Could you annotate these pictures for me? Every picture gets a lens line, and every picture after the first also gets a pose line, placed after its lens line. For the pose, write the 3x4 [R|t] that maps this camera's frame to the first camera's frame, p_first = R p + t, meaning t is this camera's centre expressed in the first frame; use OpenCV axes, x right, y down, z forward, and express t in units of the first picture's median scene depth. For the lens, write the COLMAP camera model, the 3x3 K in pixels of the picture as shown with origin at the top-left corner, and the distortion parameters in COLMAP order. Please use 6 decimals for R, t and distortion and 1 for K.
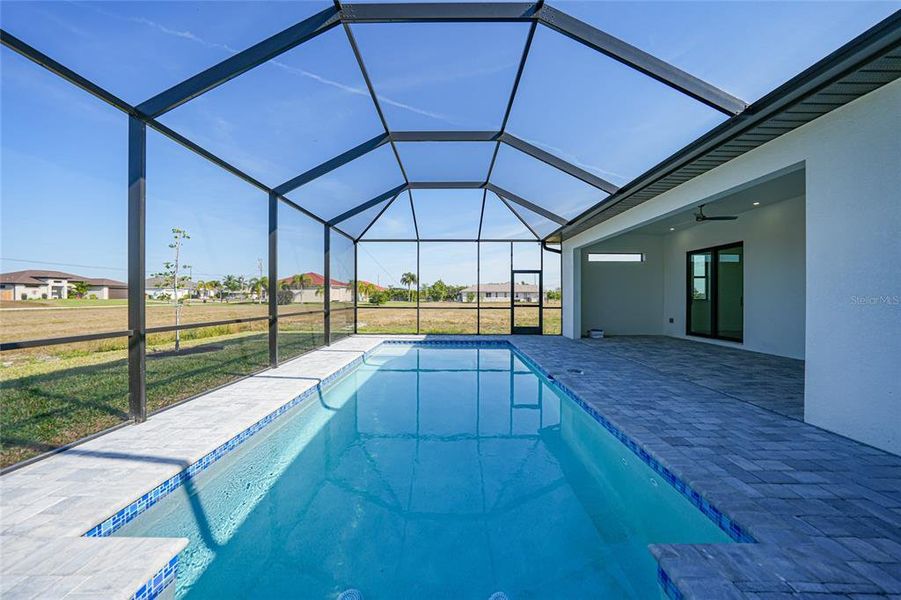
lens RADIAL K [[315.8, 0, 448.1], [0, 315.8, 297.6], [0, 0, 1]] dist [-0.001442, 0.000588]
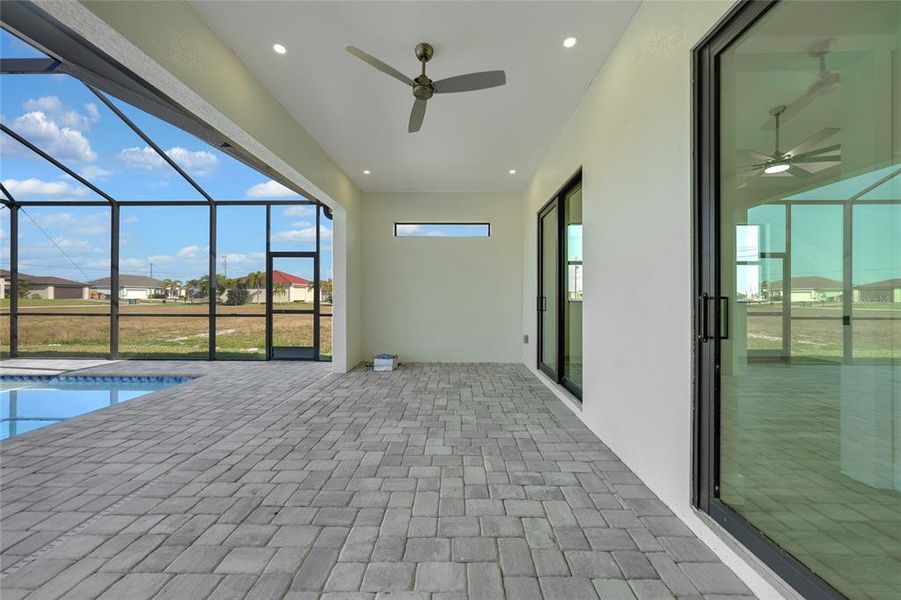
lens RADIAL K [[315.8, 0, 448.1], [0, 315.8, 297.6], [0, 0, 1]] dist [-0.001442, 0.000588]
pose [[0.999740, 0.002254, -0.022693, 0.558596], [-0.002280, 0.999997, -0.001121, -0.000586], [0.022690, 0.001172, 0.999742, 0.412634]]
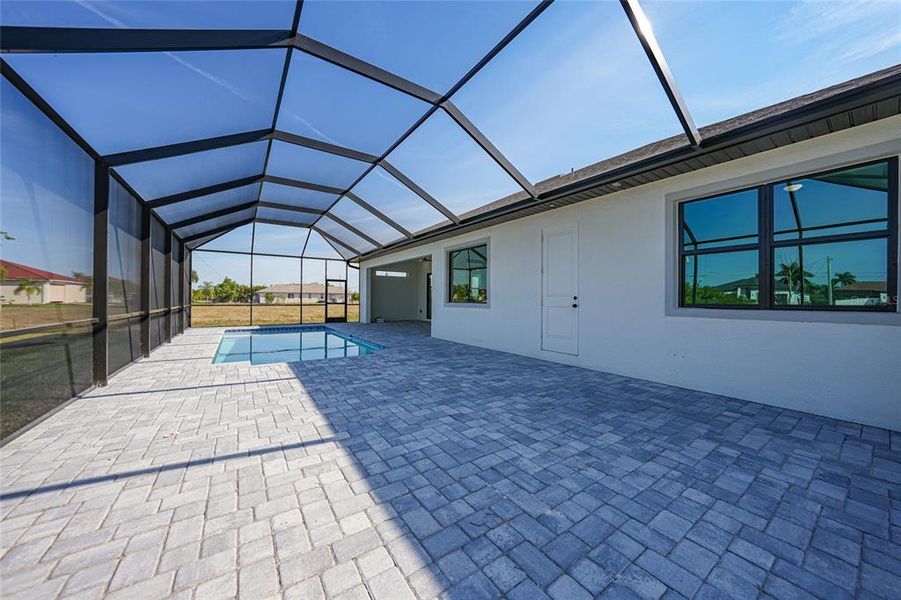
lens RADIAL K [[315.8, 0, 448.1], [0, 315.8, 297.6], [0, 0, 1]] dist [-0.001442, 0.000588]
pose [[0.825128, 0.006054, 0.564913, -0.158739], [-0.003378, 0.999978, -0.005783, 0.005911], [-0.564935, 0.002864, 0.825130, -0.530781]]
